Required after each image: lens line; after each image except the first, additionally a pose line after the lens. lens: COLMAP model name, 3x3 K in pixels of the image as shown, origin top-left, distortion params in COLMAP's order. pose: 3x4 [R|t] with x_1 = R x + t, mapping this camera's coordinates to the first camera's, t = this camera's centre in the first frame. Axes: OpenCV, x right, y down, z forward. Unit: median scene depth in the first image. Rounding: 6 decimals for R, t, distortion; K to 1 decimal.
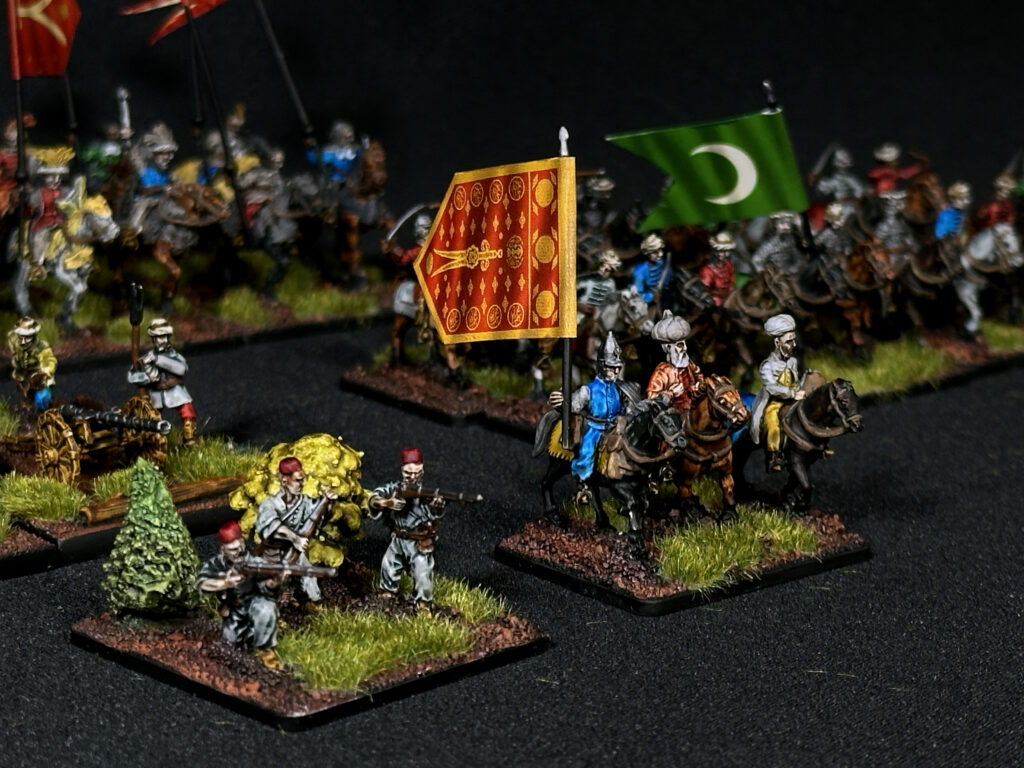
lens RADIAL K [[2802.5, 0, 511.9], [0, 2802.5, 388.3], [0, 0, 1]] dist [0.133836, 0.000000]
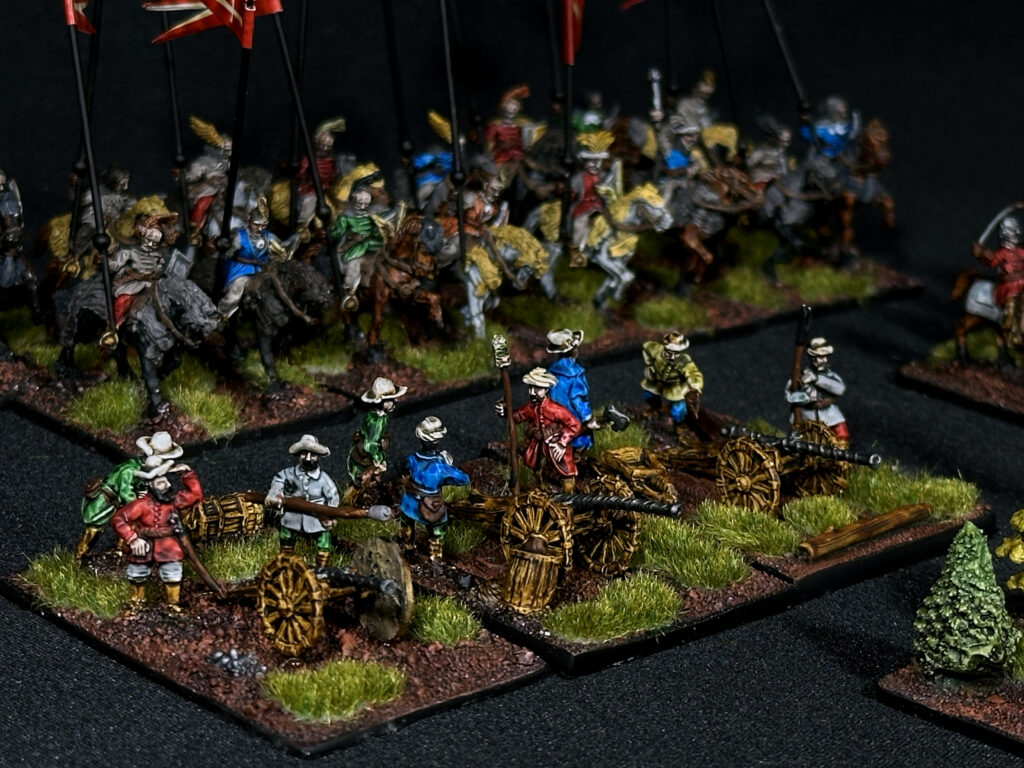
lens RADIAL K [[2802.5, 0, 512.5], [0, 2802.5, 382.3], [0, 0, 1]] dist [0.133836, 0.000000]
pose [[0.997127, 0.011166, 0.074925, -0.301846], [-0.016283, 0.997550, 0.068029, -0.073502], [-0.073982, -0.069053, 0.994866, 0.019866]]
